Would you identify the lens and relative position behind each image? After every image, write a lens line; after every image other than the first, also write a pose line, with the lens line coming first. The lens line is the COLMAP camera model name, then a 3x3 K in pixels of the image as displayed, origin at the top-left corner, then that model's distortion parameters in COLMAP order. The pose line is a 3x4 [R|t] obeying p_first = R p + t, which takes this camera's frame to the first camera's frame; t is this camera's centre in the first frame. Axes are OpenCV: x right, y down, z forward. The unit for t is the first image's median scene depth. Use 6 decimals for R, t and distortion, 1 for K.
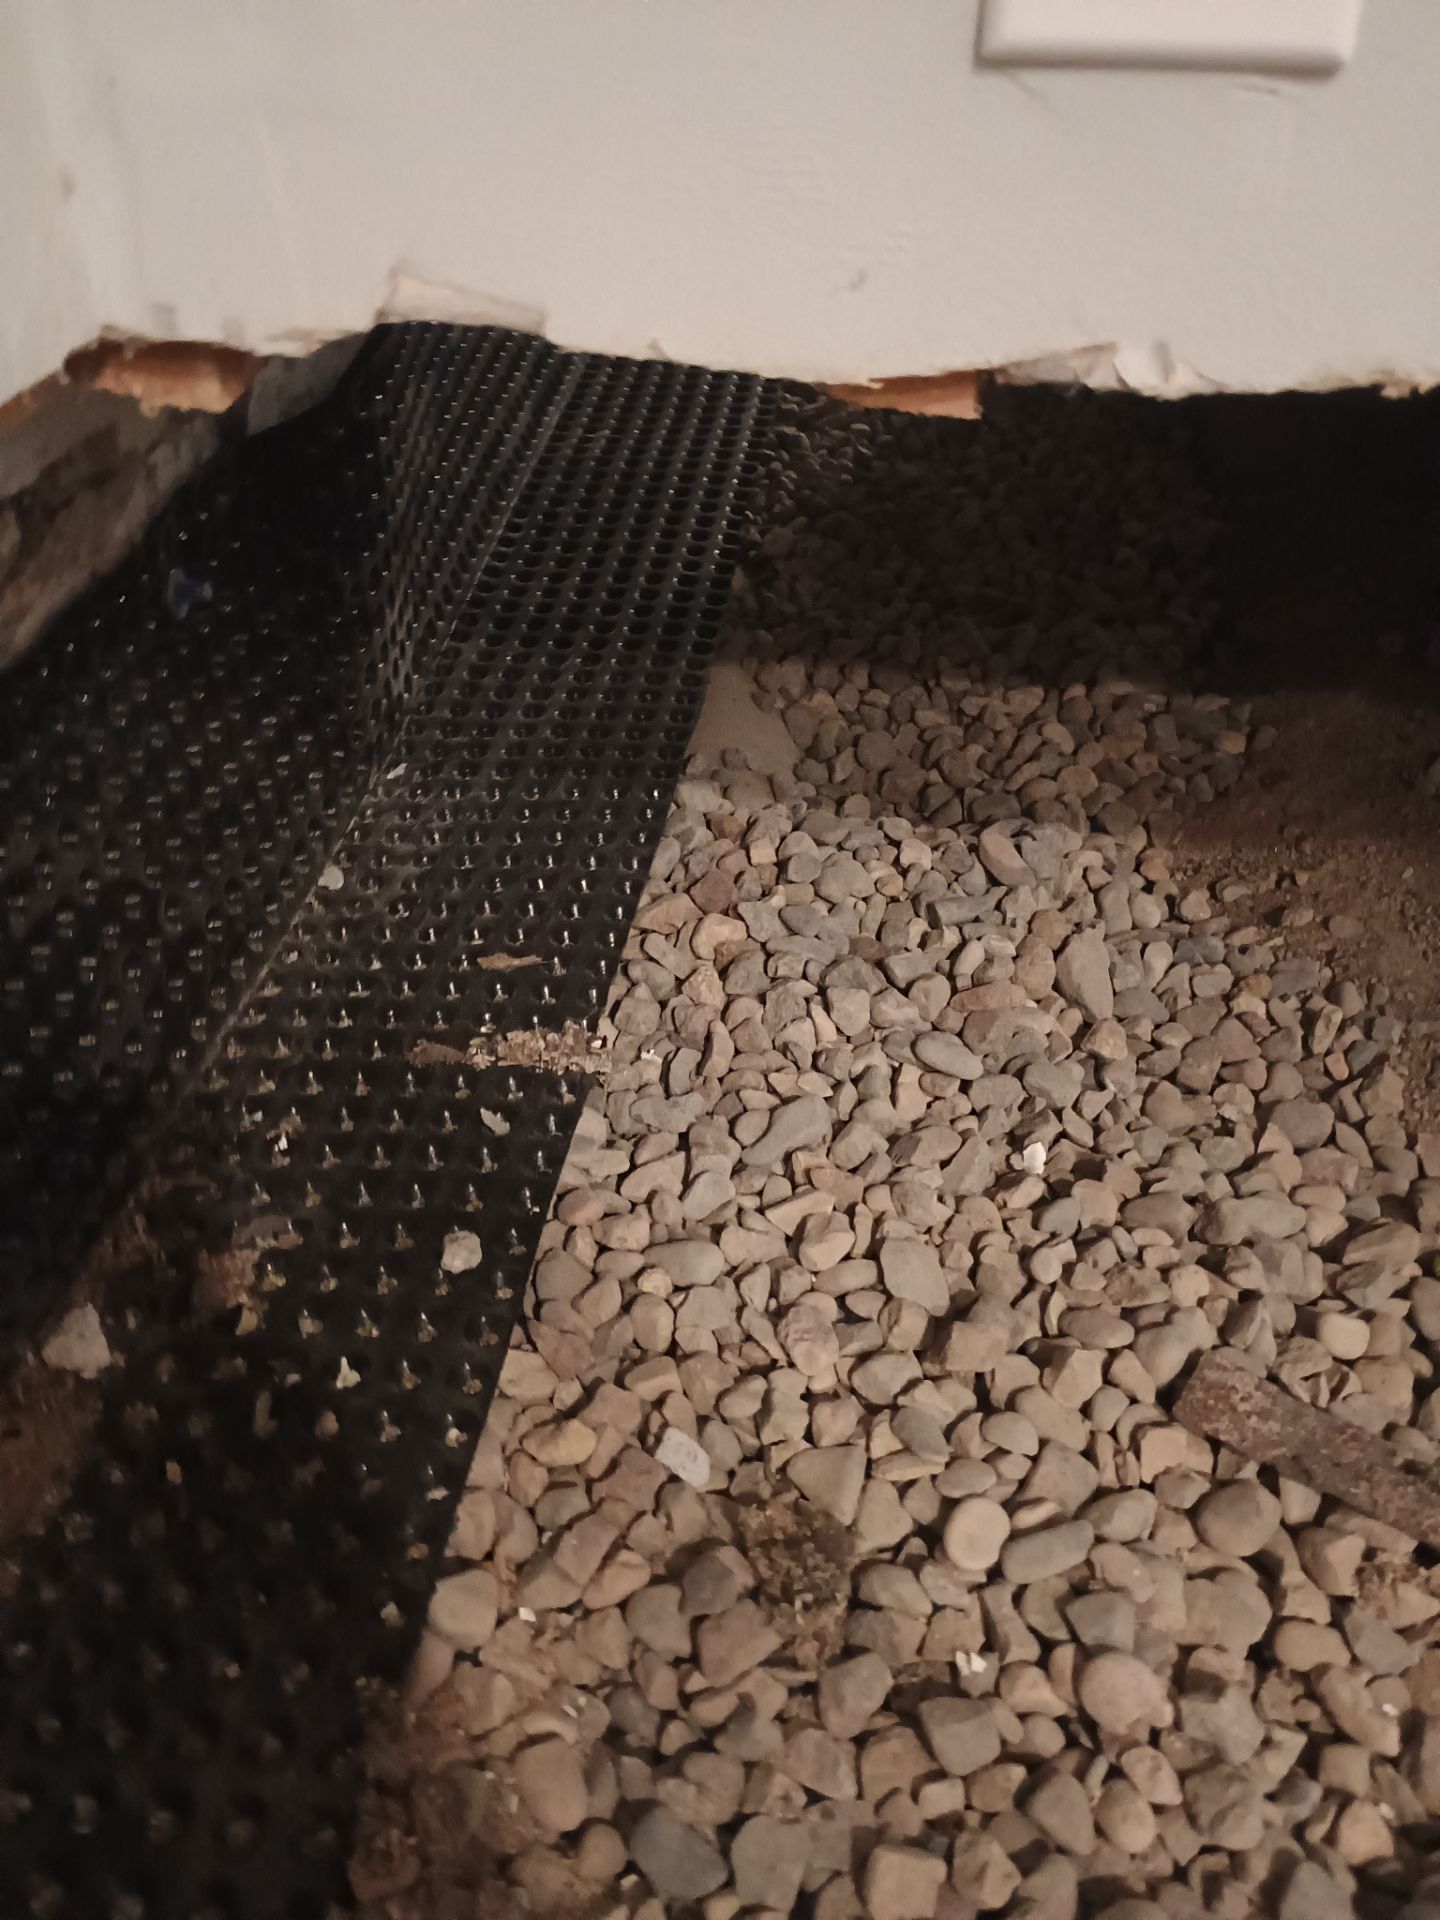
lens RADIAL K [[1627.1, 0, 720.0], [0, 1627.1, 960.0], [0, 0, 1]] dist [0.085334, -0.075317]
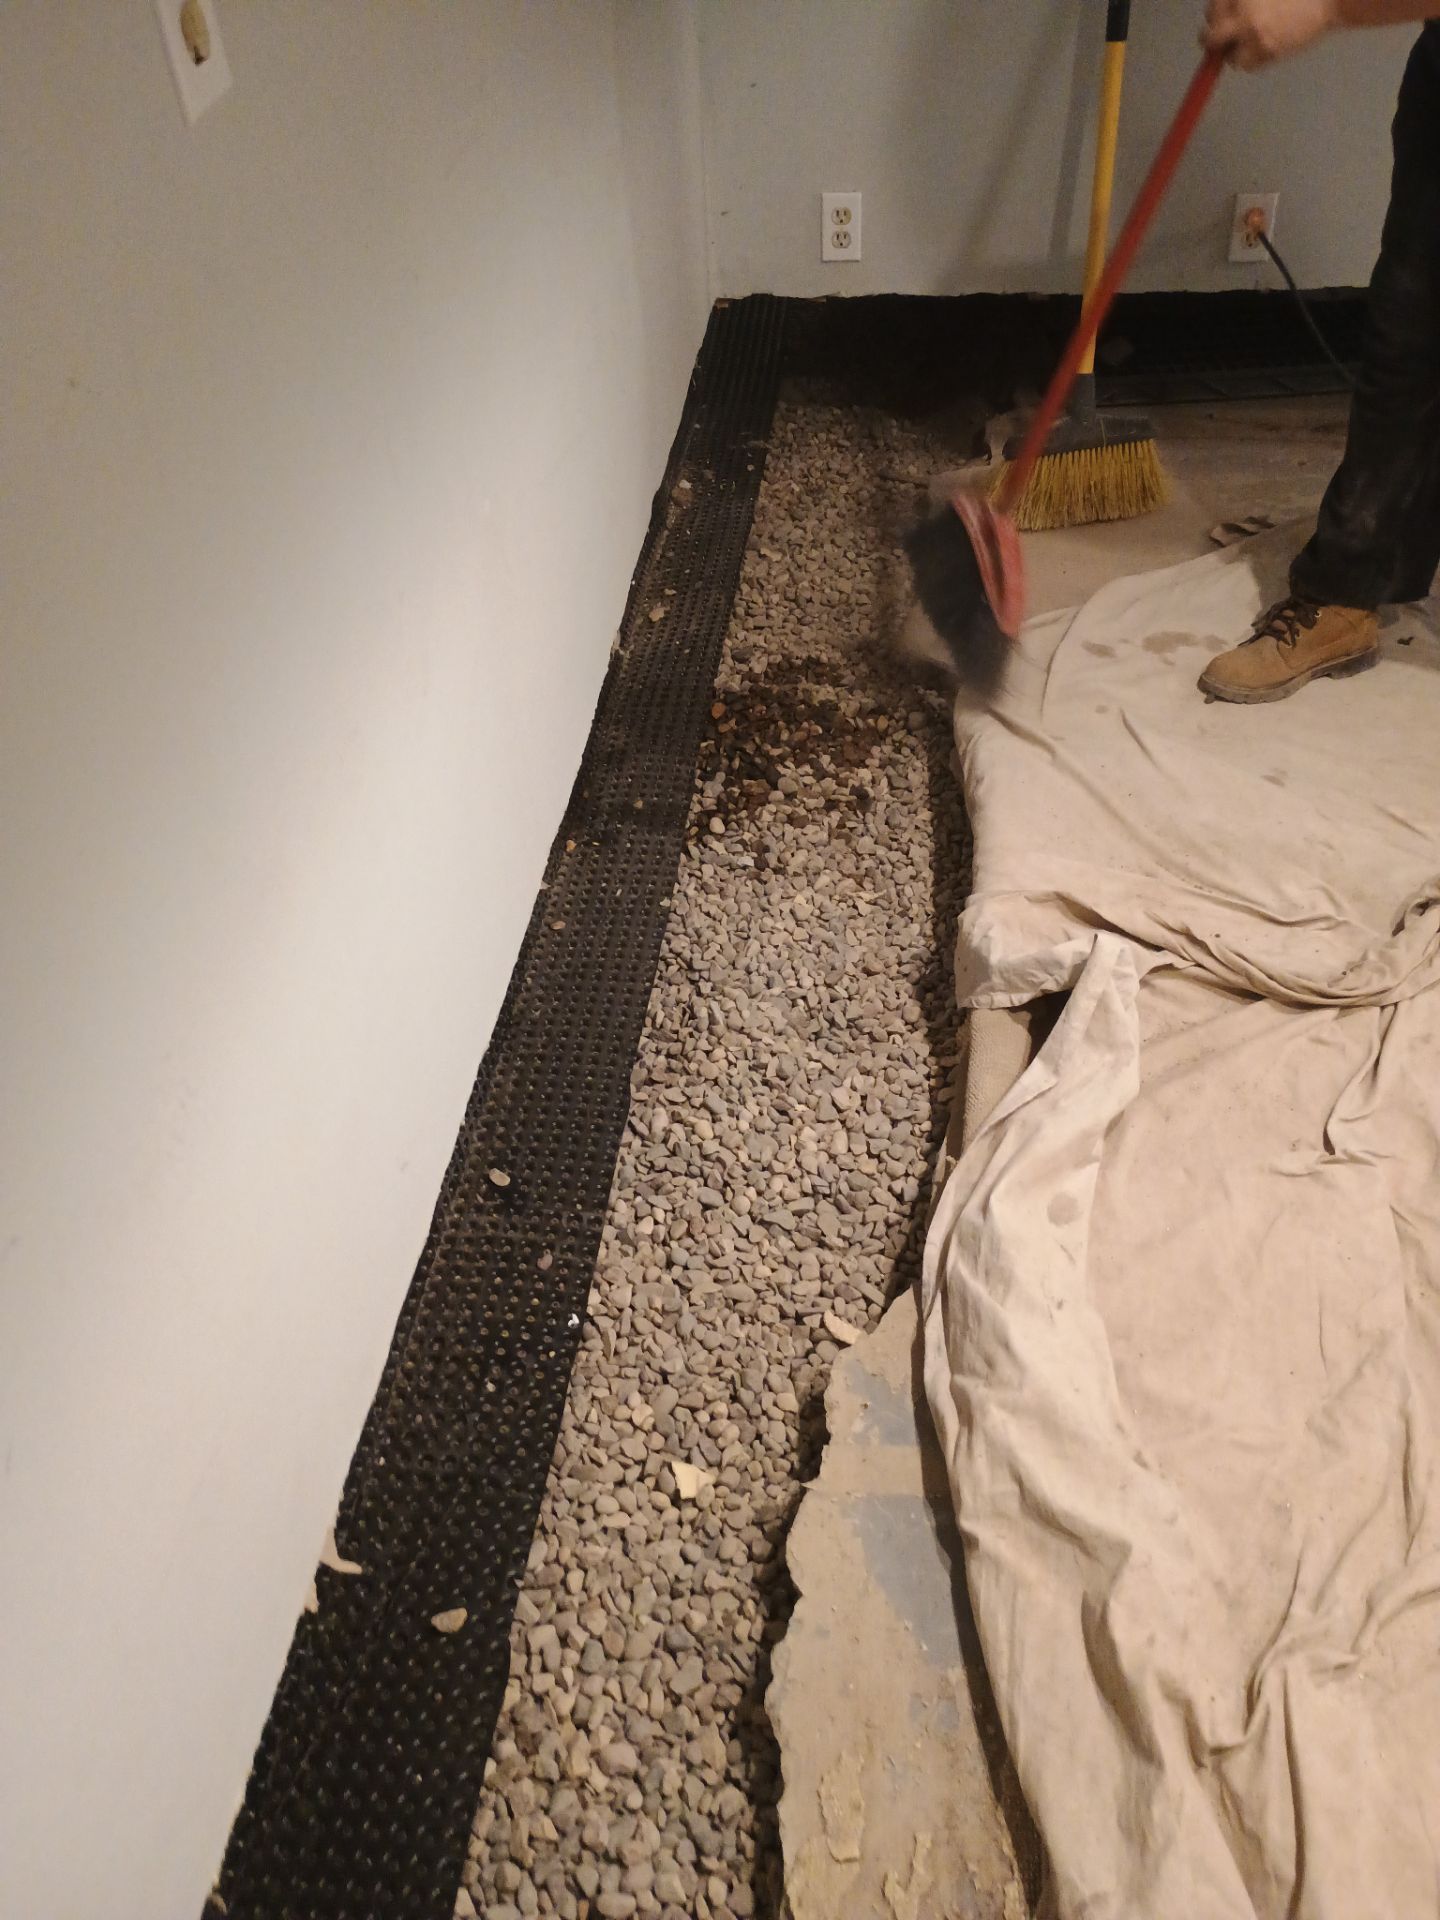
lens RADIAL K [[1664.5, 0, 759.8], [0, 1664.5, 960.9], [0, 0, 1]] dist [0.077313, -0.000799]
pose [[0.997219, -0.073389, 0.012946, -0.251377], [0.072823, 0.996550, 0.039824, 1.240674], [-0.015824, -0.038770, 0.999123, -3.600200]]
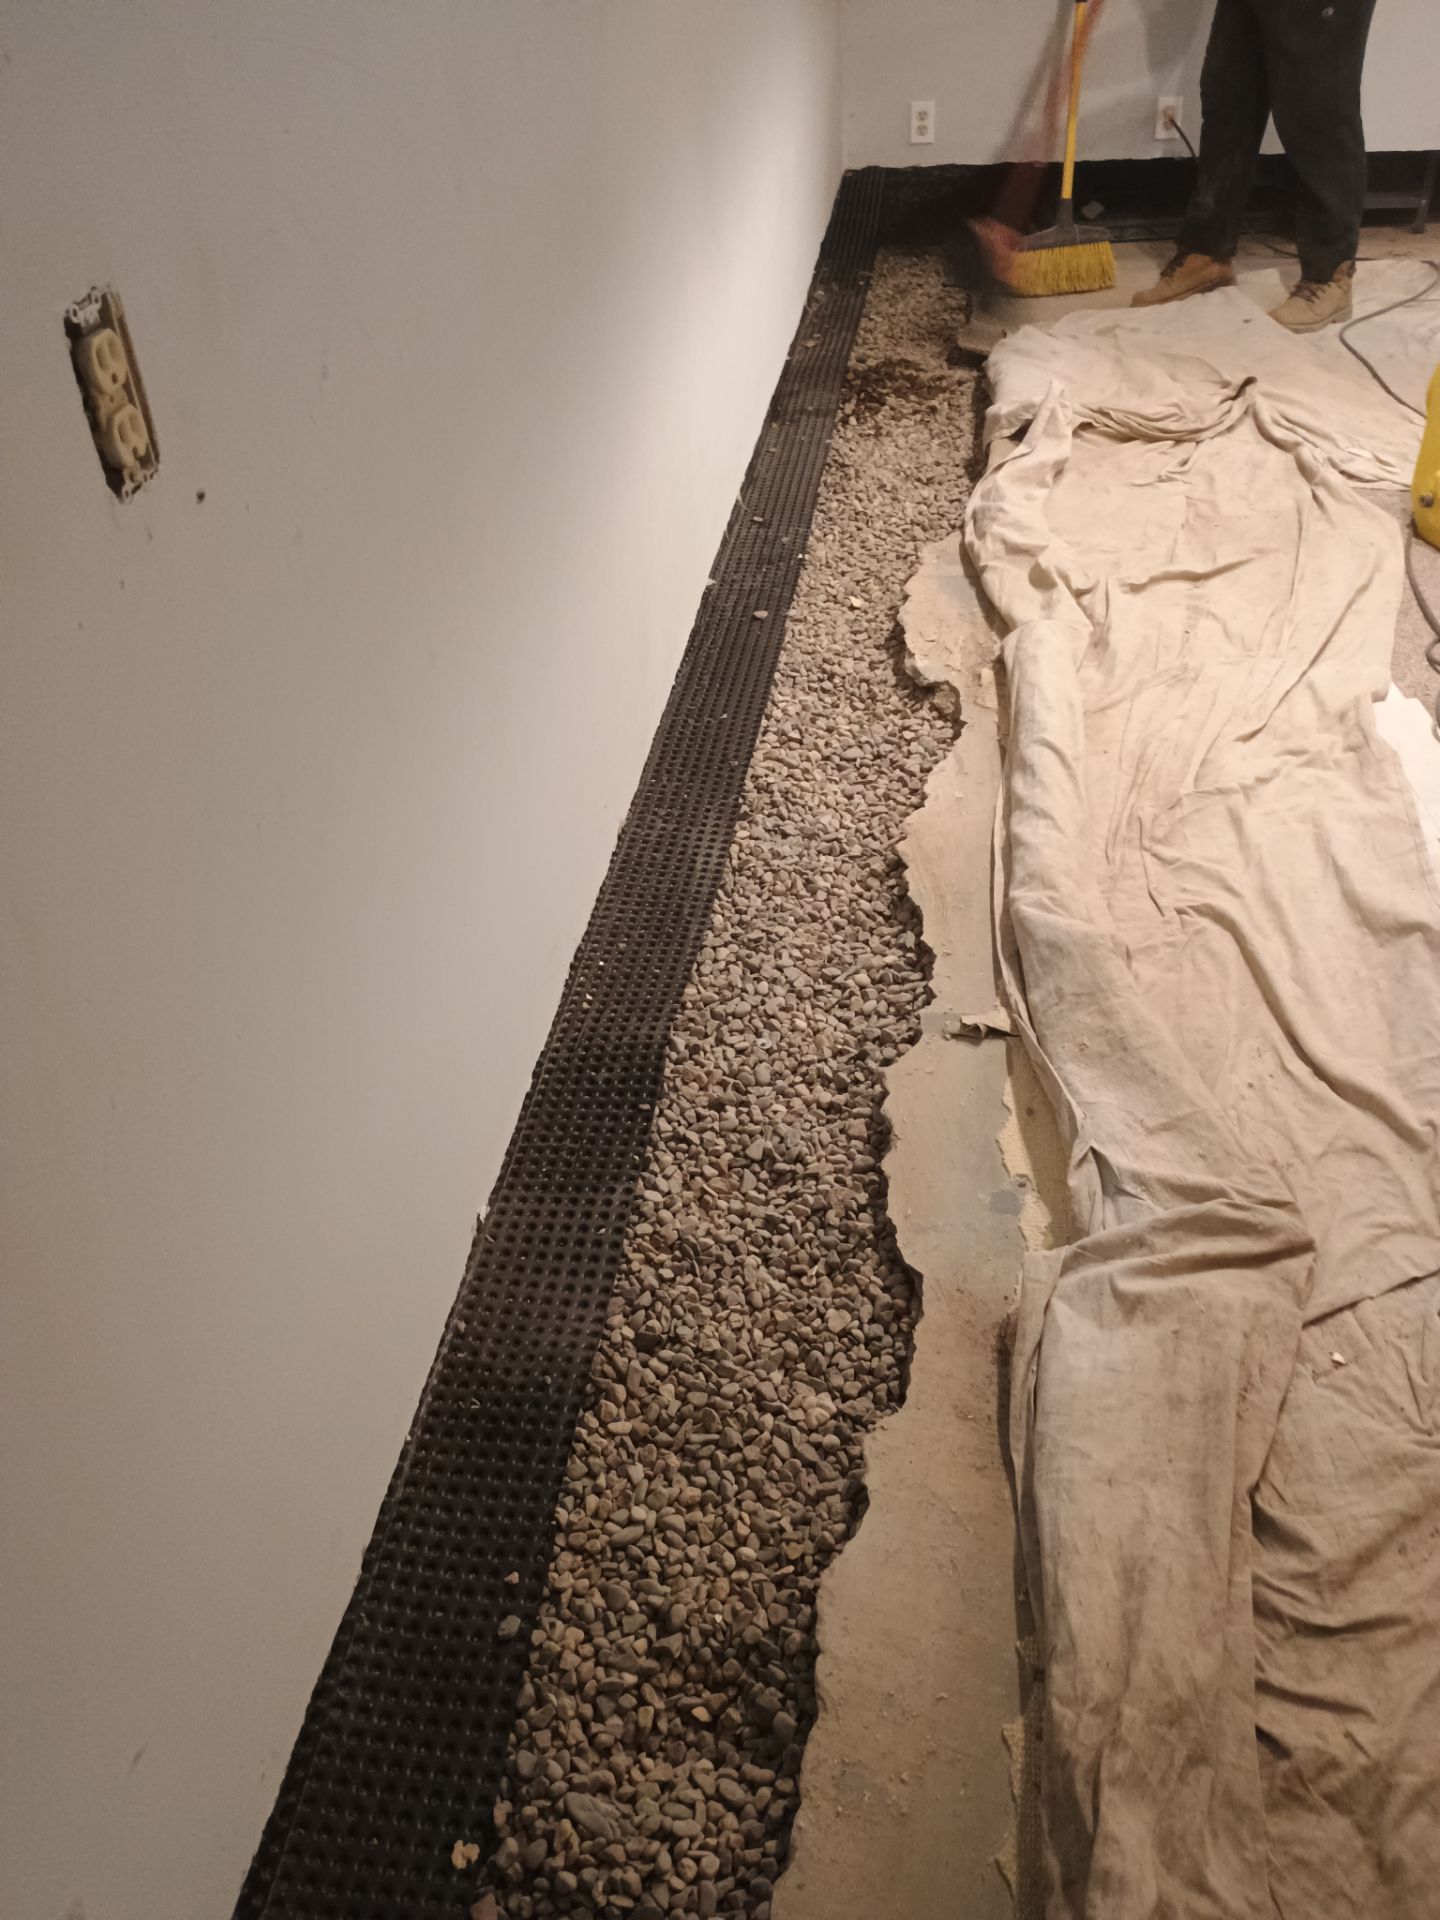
lens RADIAL K [[1627.1, 0, 720.0], [0, 1627.1, 960.0], [0, 0, 1]] dist [0.085334, -0.075317]
pose [[0.997541, -0.060147, -0.035963, -0.639081], [0.059882, 0.998170, -0.008404, 2.988769], [0.036403, 0.006230, 0.999318, -6.092132]]
